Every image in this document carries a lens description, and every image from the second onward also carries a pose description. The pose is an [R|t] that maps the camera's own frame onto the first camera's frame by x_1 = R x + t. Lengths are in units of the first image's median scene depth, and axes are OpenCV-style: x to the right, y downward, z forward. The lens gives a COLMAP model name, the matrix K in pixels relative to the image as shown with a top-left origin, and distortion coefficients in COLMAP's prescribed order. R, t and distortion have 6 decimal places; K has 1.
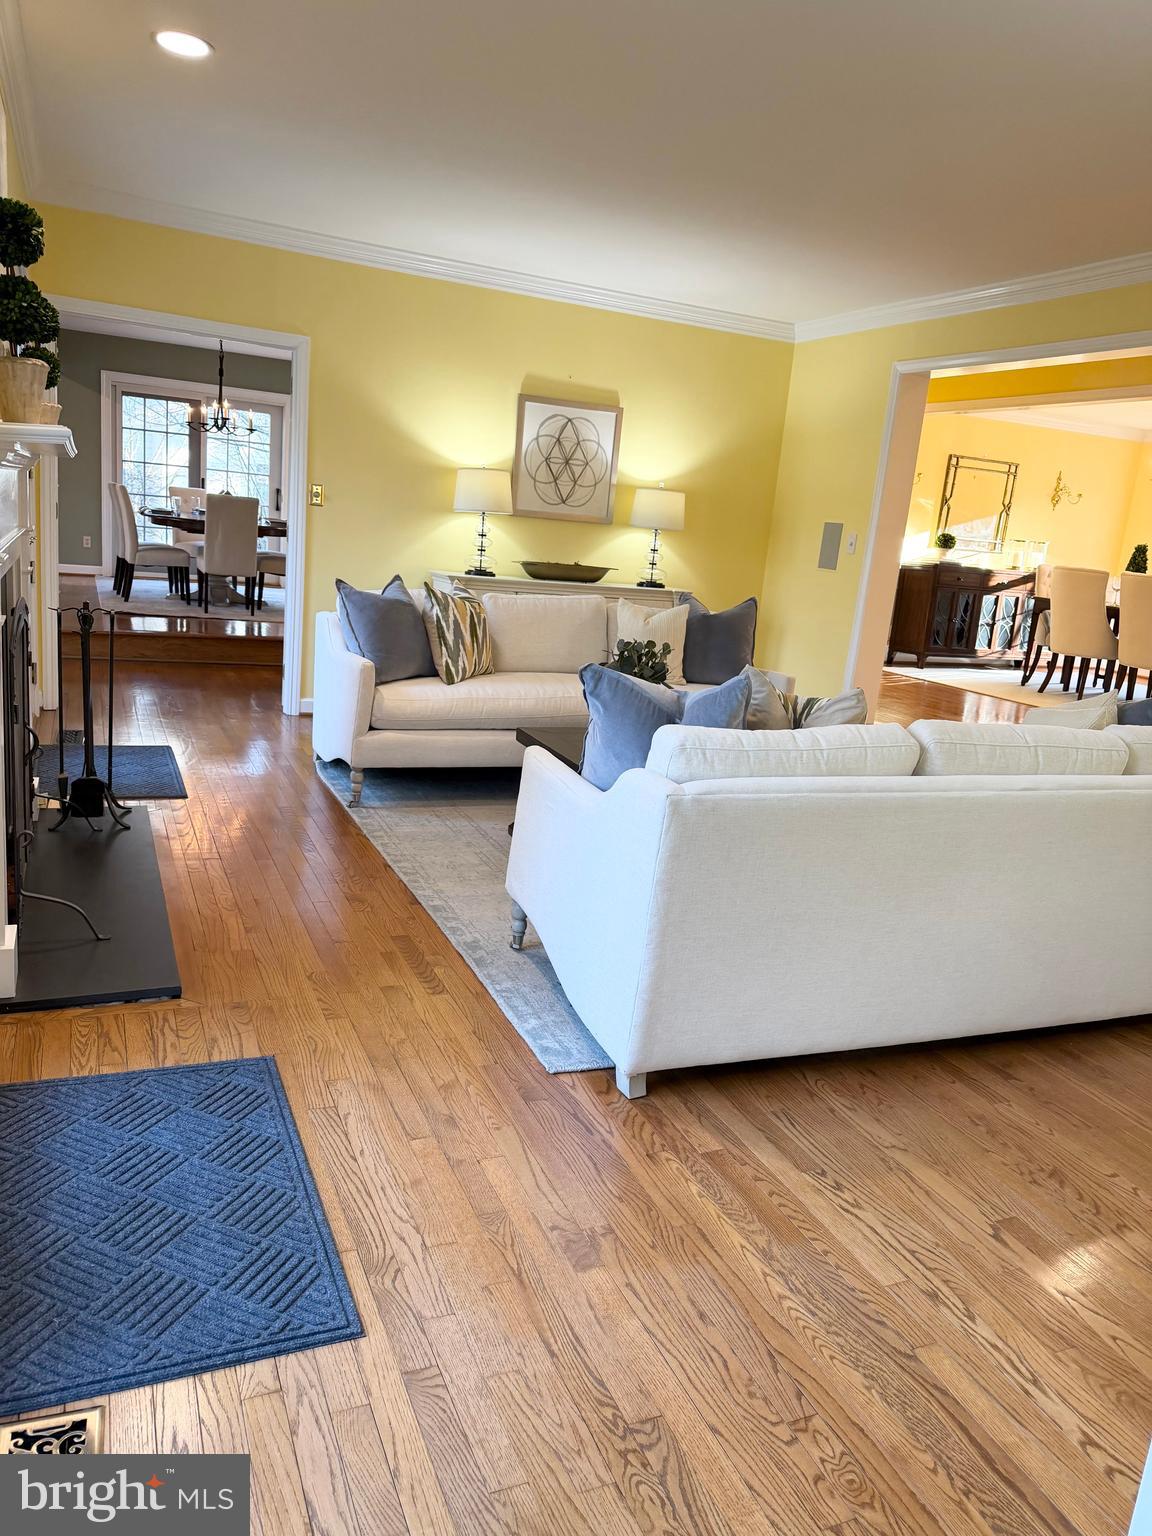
lens RADIAL K [[1075.5, 0, 575.6], [0, 1075.5, 760.8], [0, 0, 1]] dist [0.159346, -0.306746]
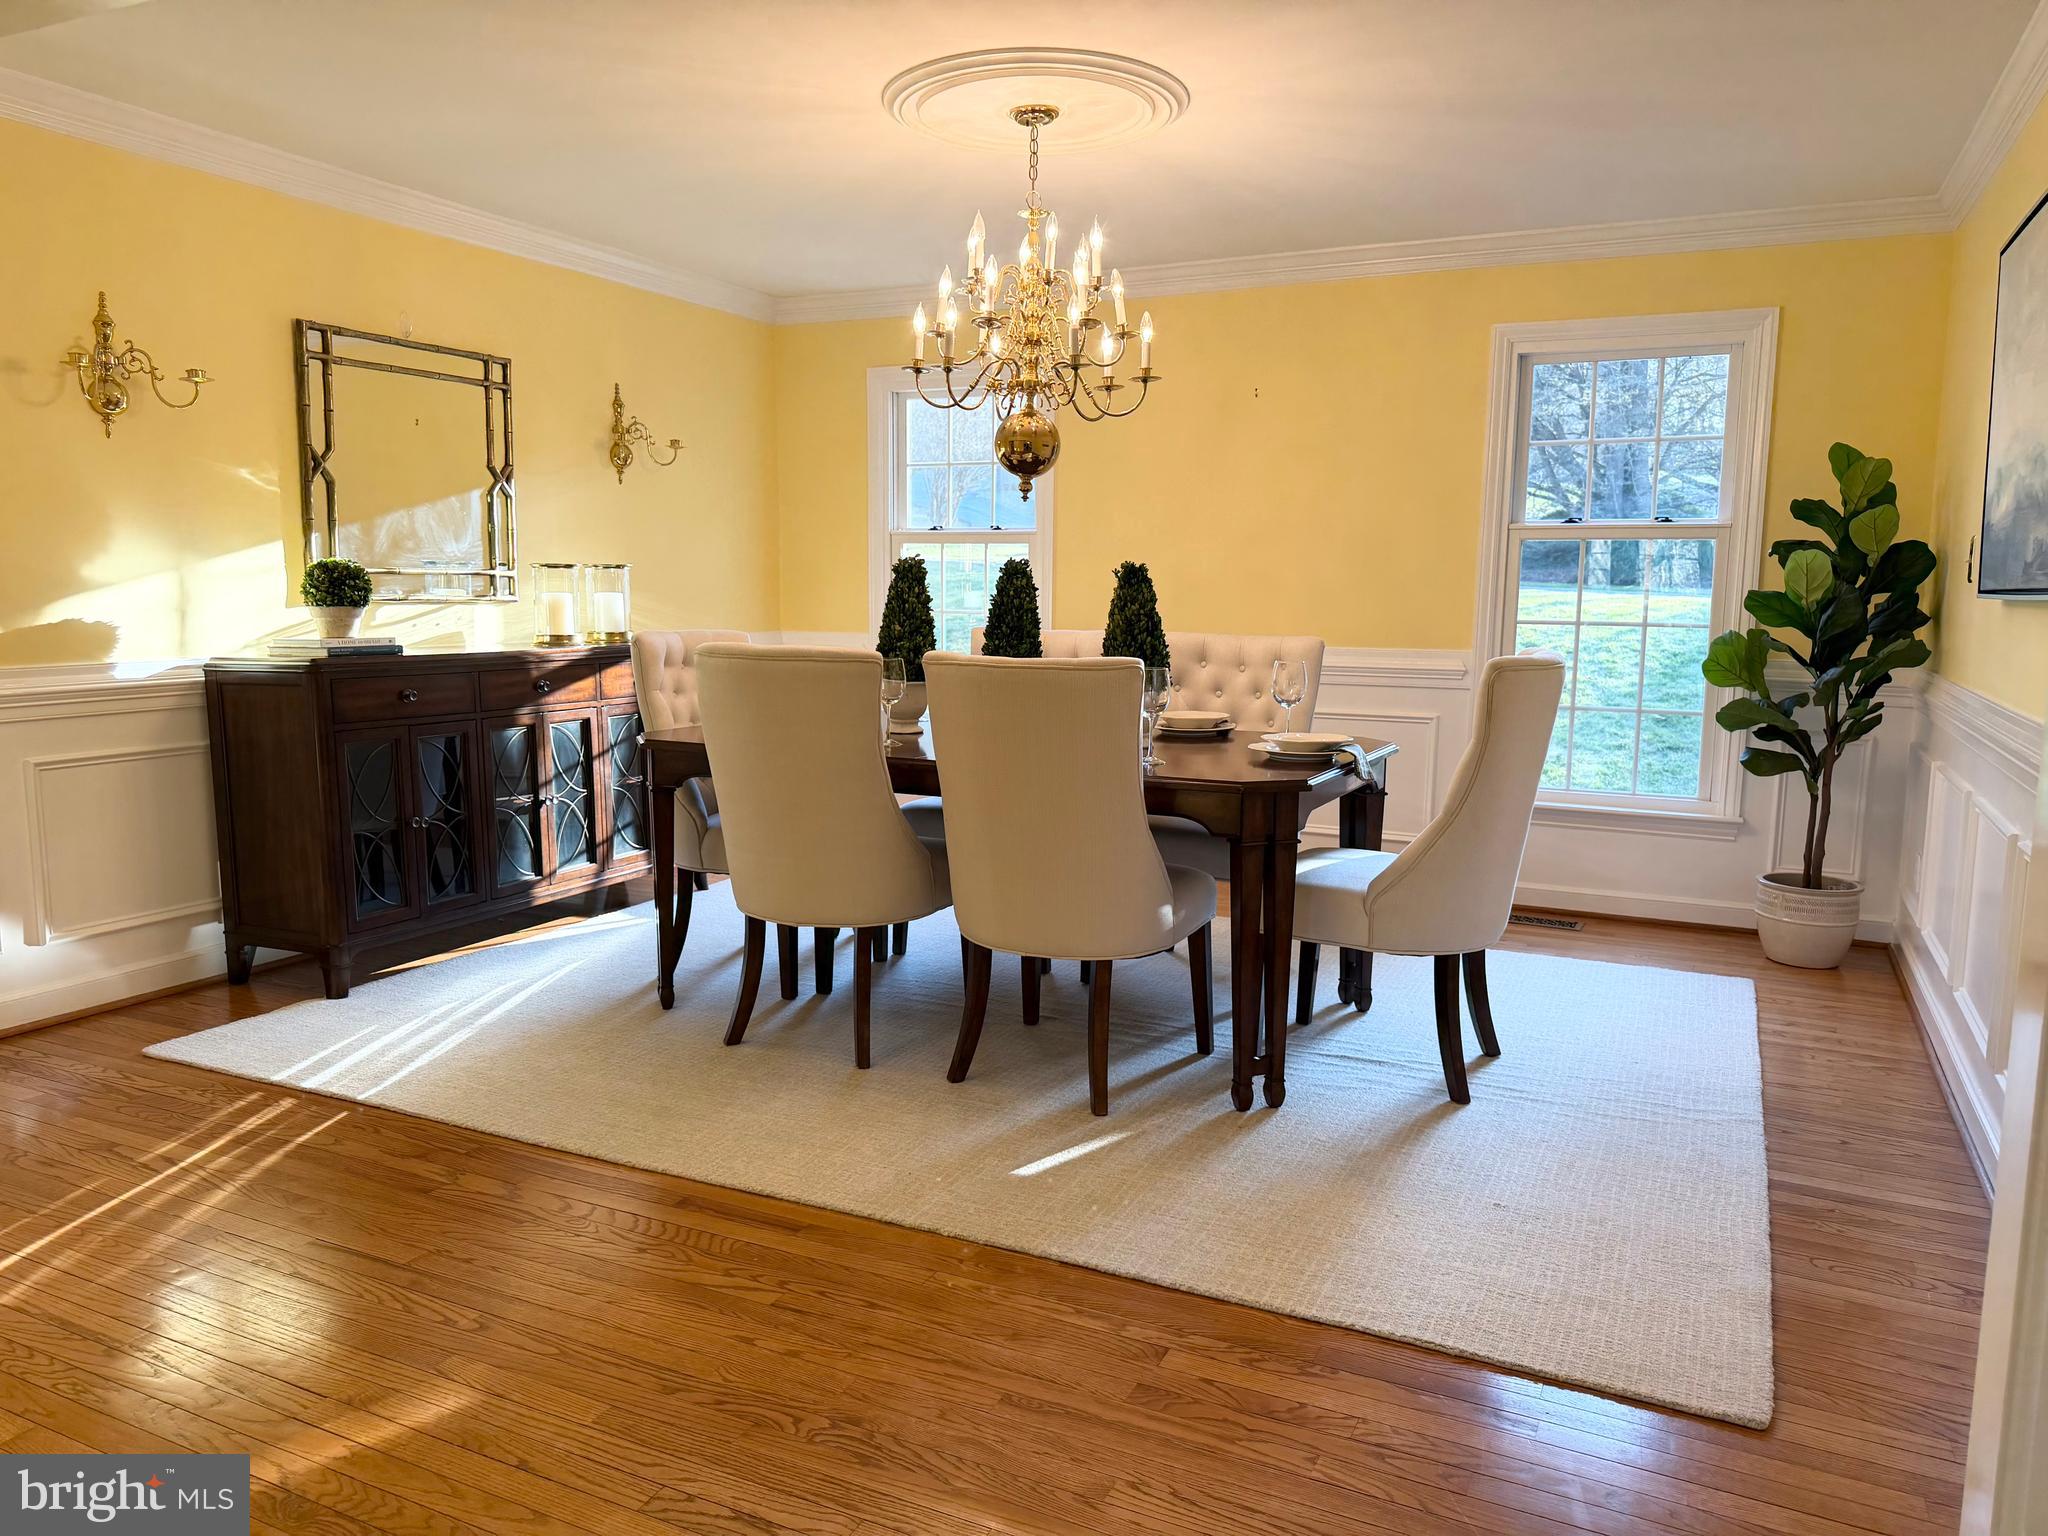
lens RADIAL K [[1434.0, 0, 1024.0], [0, 1434.0, 768.0], [0, 0, 1]] dist [0.159346, -0.306746]
pose [[0.761529, -0.163872, 0.627073, 0.322312], [0.196612, 0.980327, 0.017418, -0.174004], [-0.617590, 0.110026, 0.778766, 0.825476]]
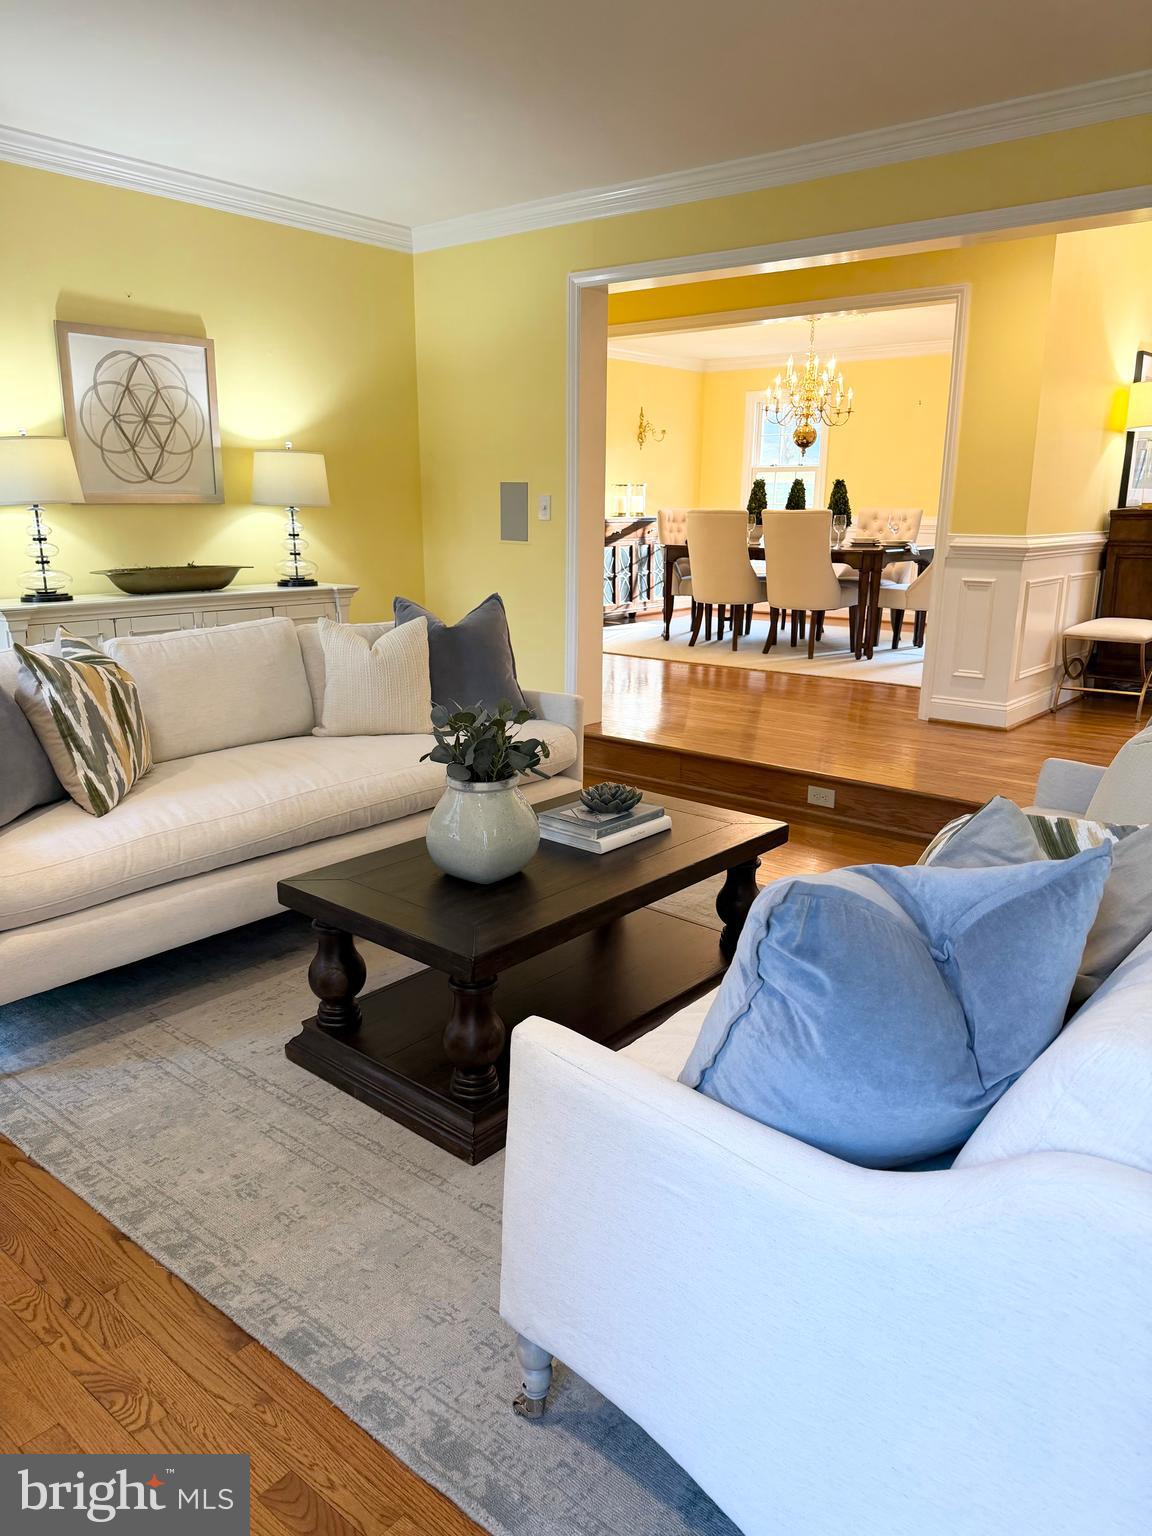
lens RADIAL K [[1075.5, 0, 575.6], [0, 1075.5, 760.8], [0, 0, 1]] dist [0.159346, -0.306746]
pose [[0.893509, -0.184221, 0.409517, -0.088045], [0.167056, 0.982884, 0.077658, -0.072091], [-0.416814, -0.000976, 0.908991, 0.258040]]
